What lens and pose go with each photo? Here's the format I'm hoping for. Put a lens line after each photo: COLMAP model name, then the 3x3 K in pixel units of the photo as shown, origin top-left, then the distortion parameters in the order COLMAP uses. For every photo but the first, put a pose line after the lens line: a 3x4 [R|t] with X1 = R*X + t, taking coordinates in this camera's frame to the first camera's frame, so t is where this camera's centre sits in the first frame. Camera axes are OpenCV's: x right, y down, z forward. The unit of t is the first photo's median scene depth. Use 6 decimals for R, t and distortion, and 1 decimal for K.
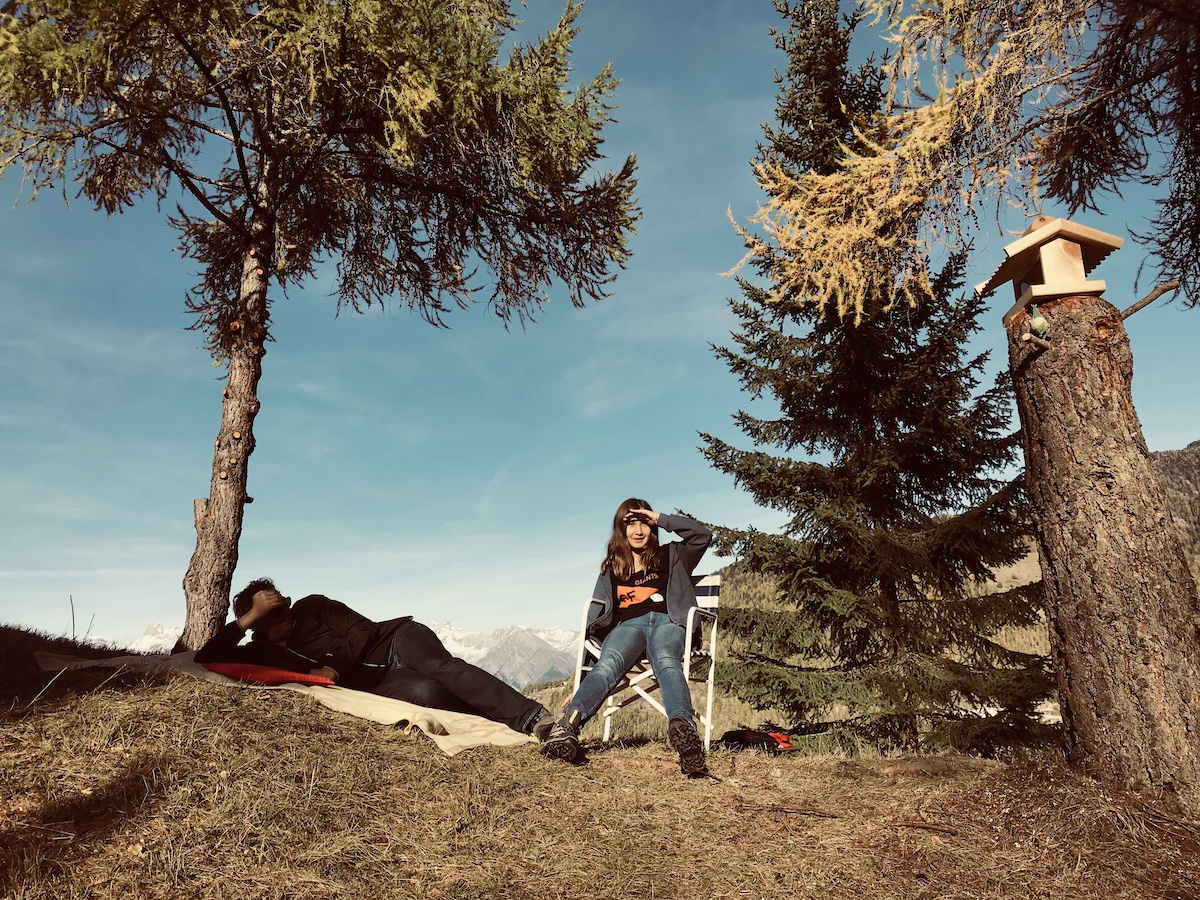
lens RADIAL K [[1036.6, 0, 591.9], [0, 1036.6, 433.3], [0, 0, 1]] dist [0.062868, -0.147233]
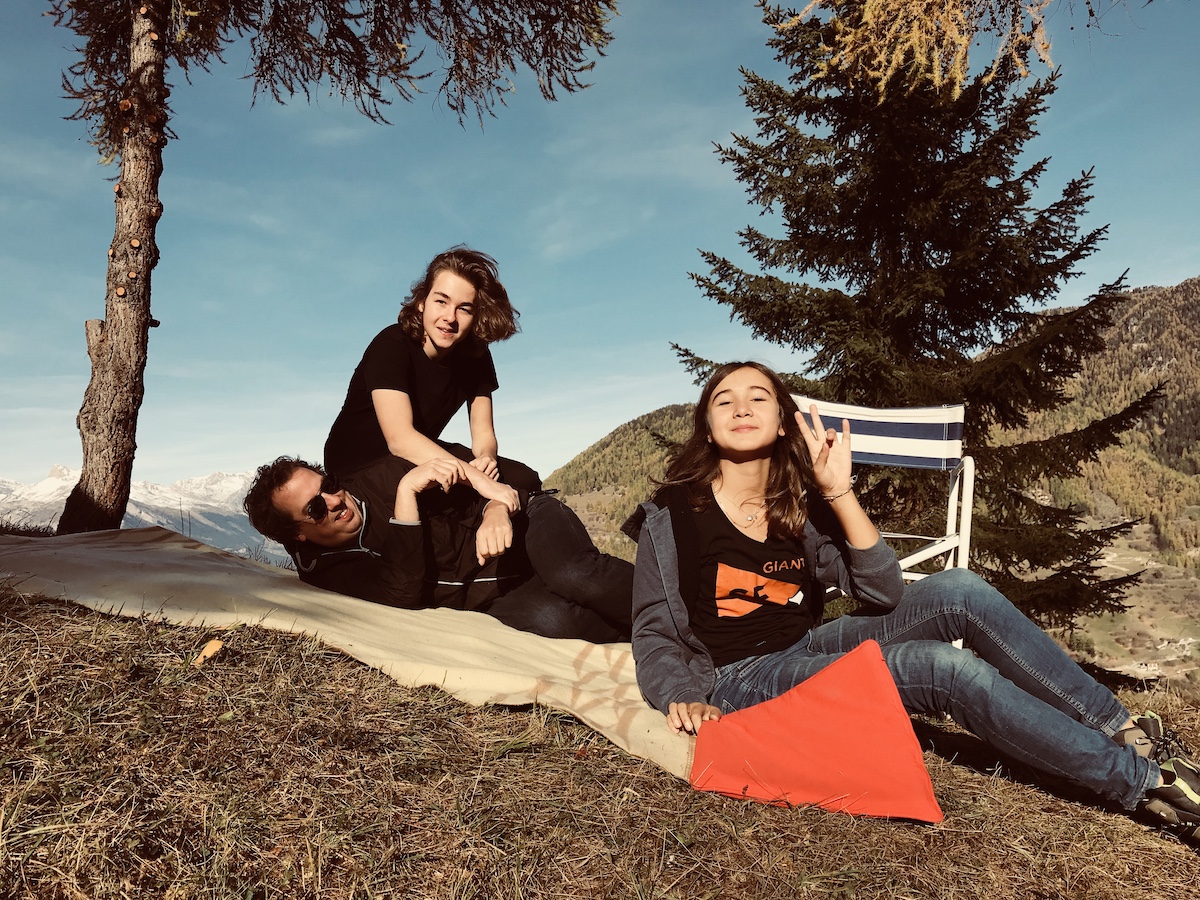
lens RADIAL K [[992.9, 0, 579.0], [0, 992.9, 448.2], [0, 0, 1]] dist [0.015391, 0.004844]
pose [[0.996428, 0.007981, 0.084063, -0.056450], [-0.021421, 0.986848, 0.160227, 0.027320], [-0.081679, -0.161455, 0.983494, 0.171157]]
